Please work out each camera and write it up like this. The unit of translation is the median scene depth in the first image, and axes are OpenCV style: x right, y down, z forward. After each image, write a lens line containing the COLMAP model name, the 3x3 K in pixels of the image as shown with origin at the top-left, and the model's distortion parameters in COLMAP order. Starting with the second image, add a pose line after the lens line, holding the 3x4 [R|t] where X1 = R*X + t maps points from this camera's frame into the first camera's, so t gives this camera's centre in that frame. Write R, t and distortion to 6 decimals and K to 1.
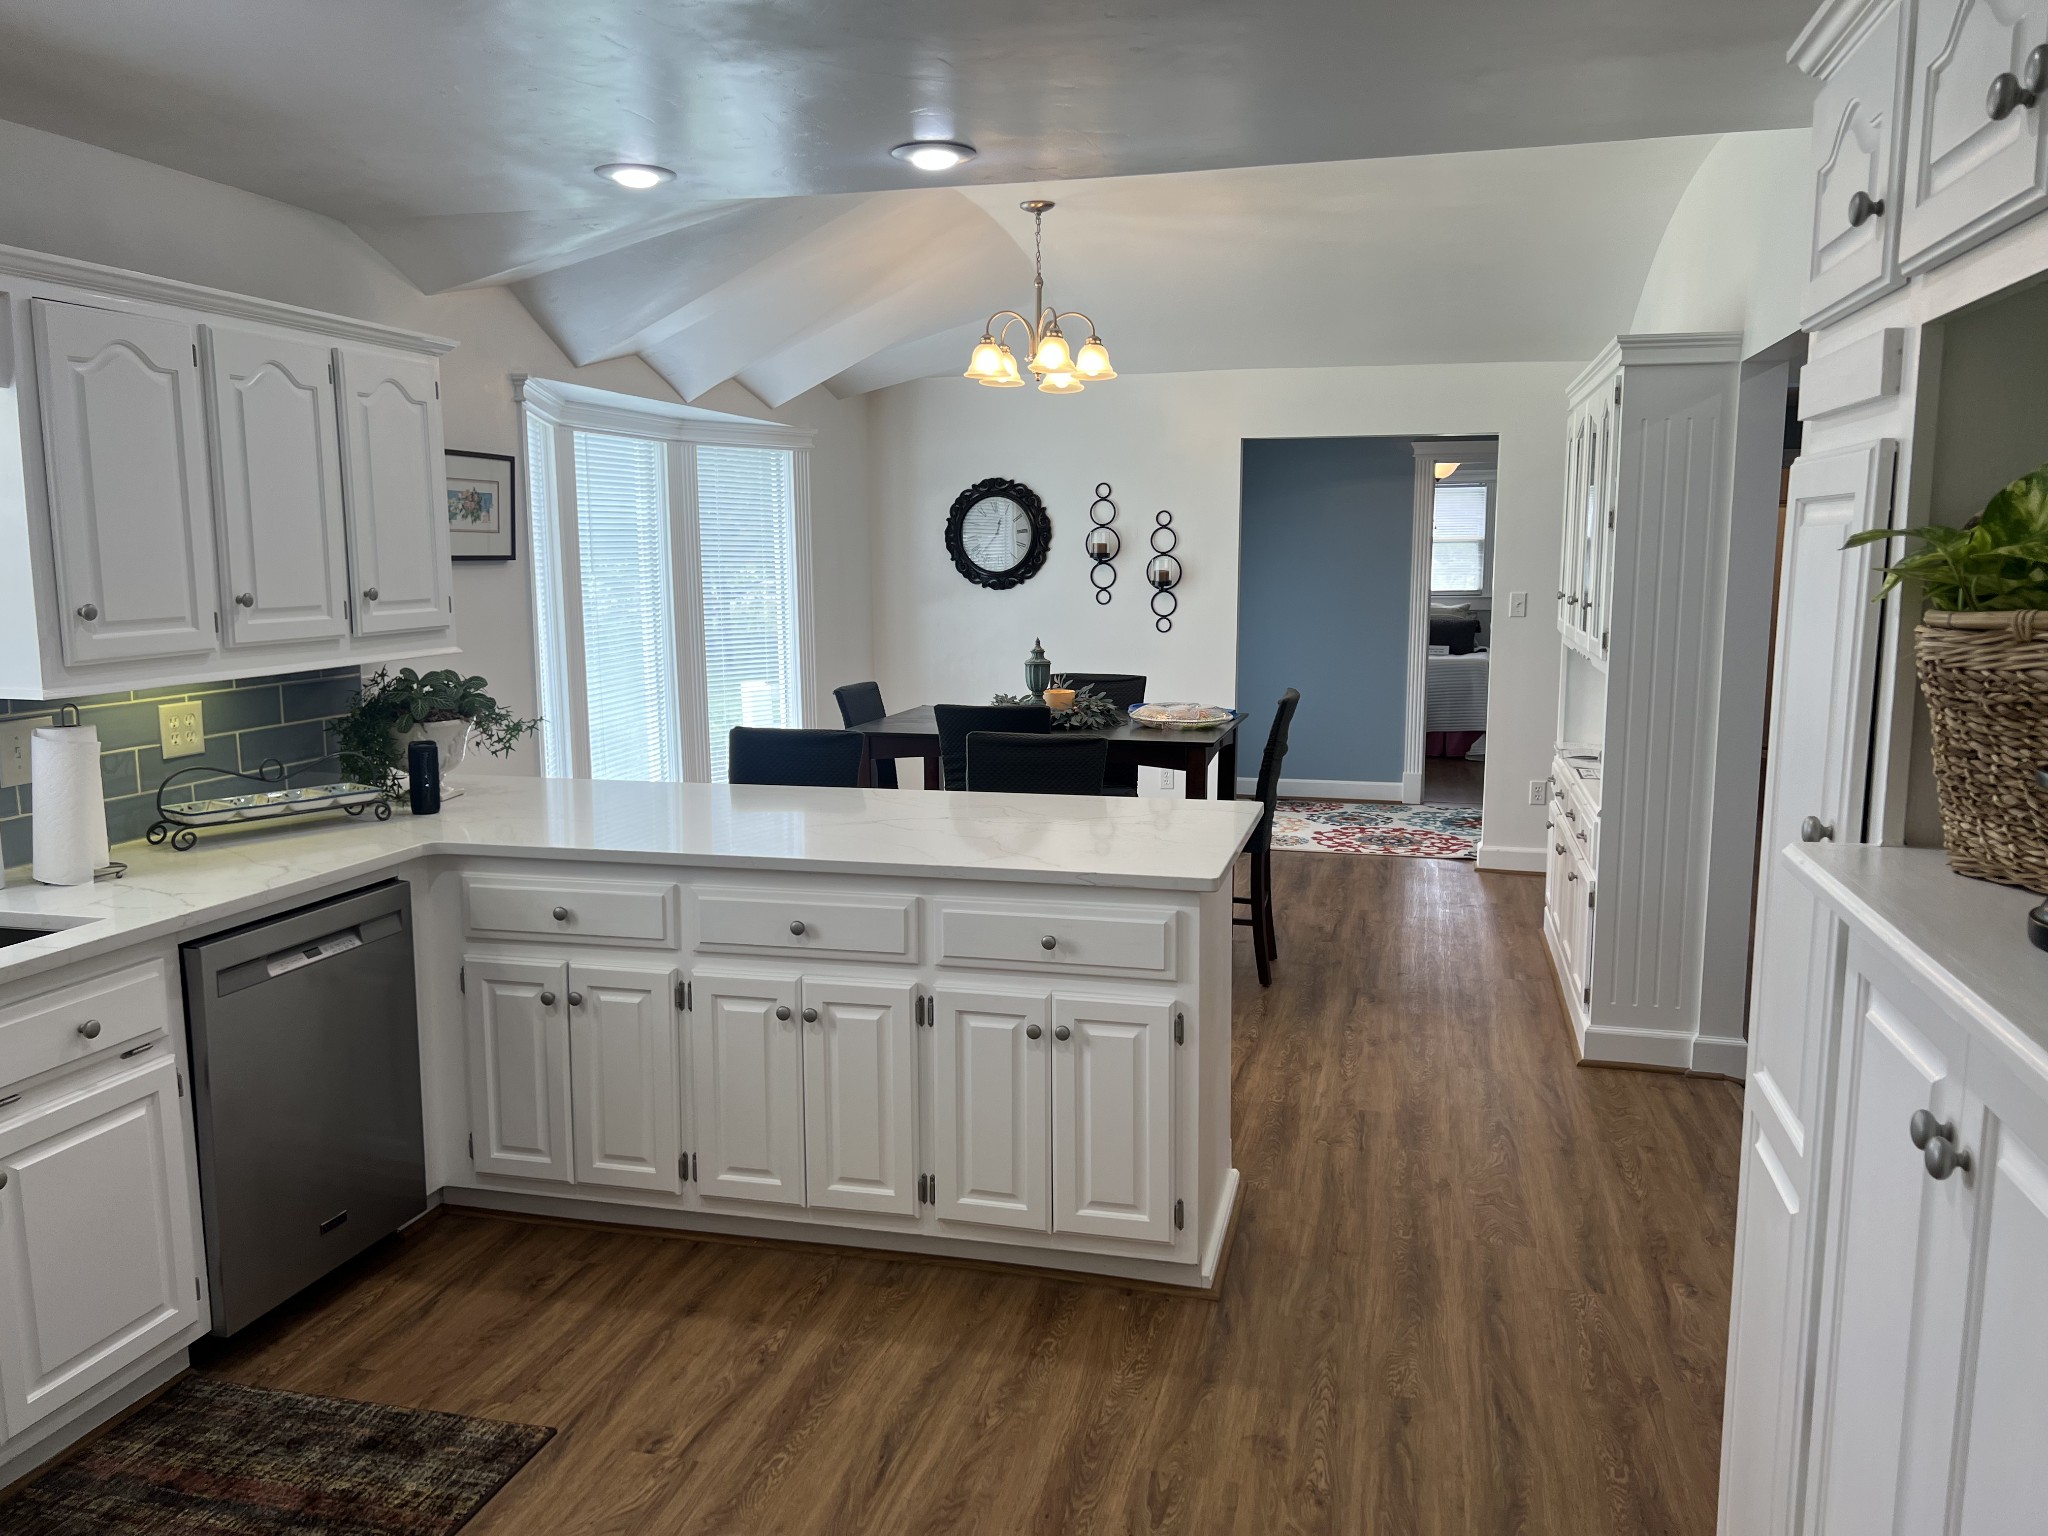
lens RADIAL K [[1520.6, 0, 1024.0], [0, 1520.6, 768.0], [0, 0, 1]] dist [0.046310, -0.047748]
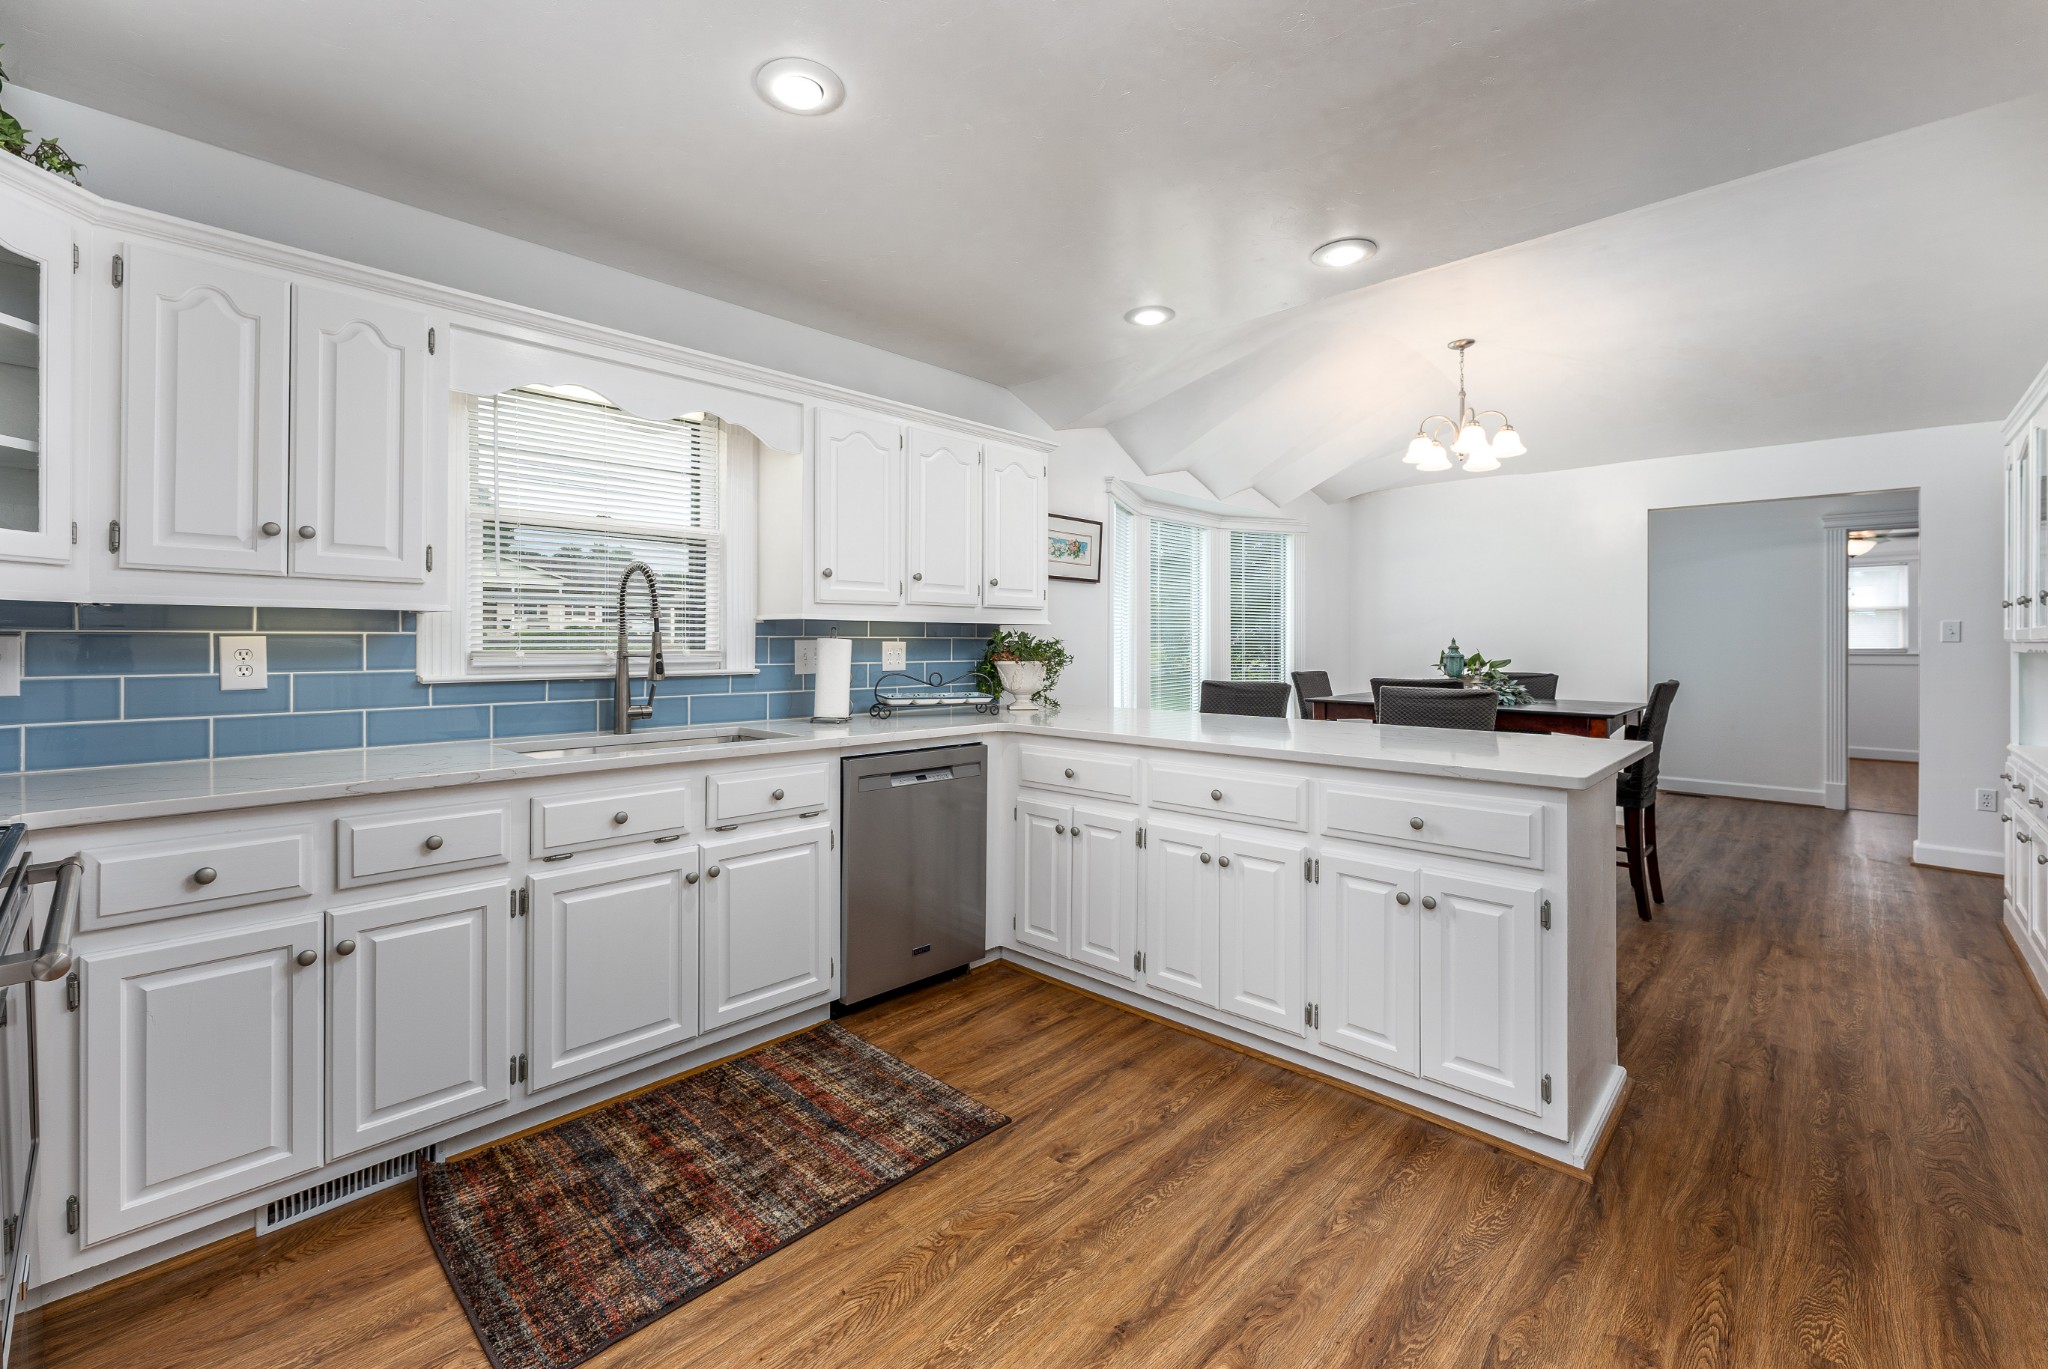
lens RADIAL K [[849.0, 0, 1002.1], [0, 849.0, 641.5], [0, 0, 1]] dist [0.001092, -0.000129]
pose [[0.863581, 0.004426, -0.504190, 0.065970], [-0.077257, 0.989315, -0.123642, 0.075208], [0.498255, 0.145728, 0.854696, 0.221328]]
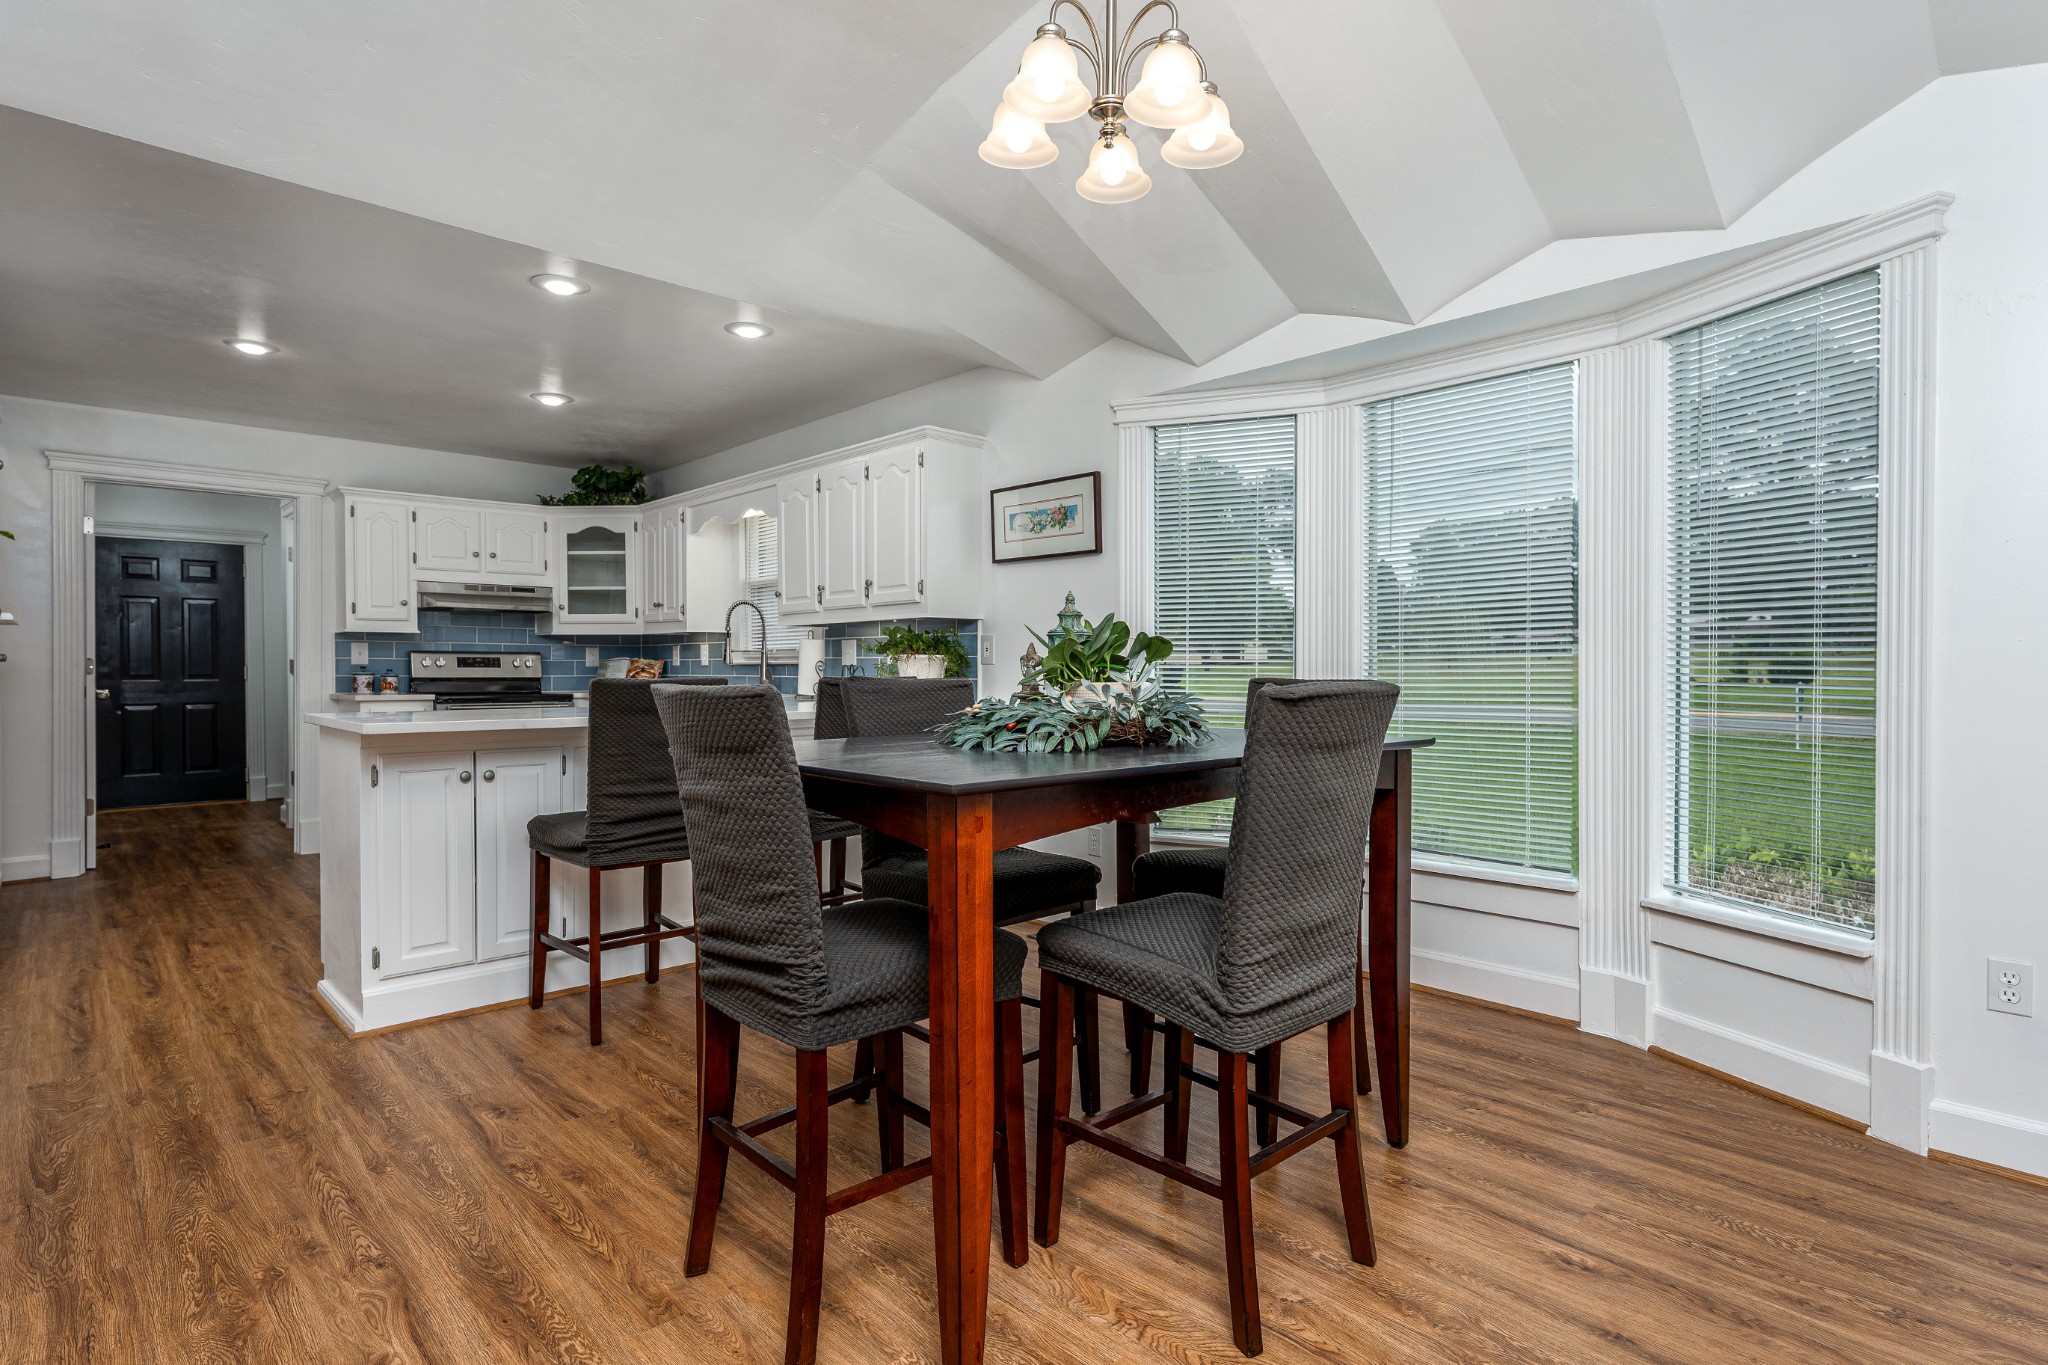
lens RADIAL K [[1060.8, 0, 1026.4], [0, 1060.8, 675.3], [0, 0, 1]] dist [0.003485, 0.000414]
pose [[-0.545421, 0.004895, -0.838148, 0.607686], [-0.121707, 0.988922, 0.084975, -0.147893], [0.829279, 0.148355, -0.538783, 2.048939]]
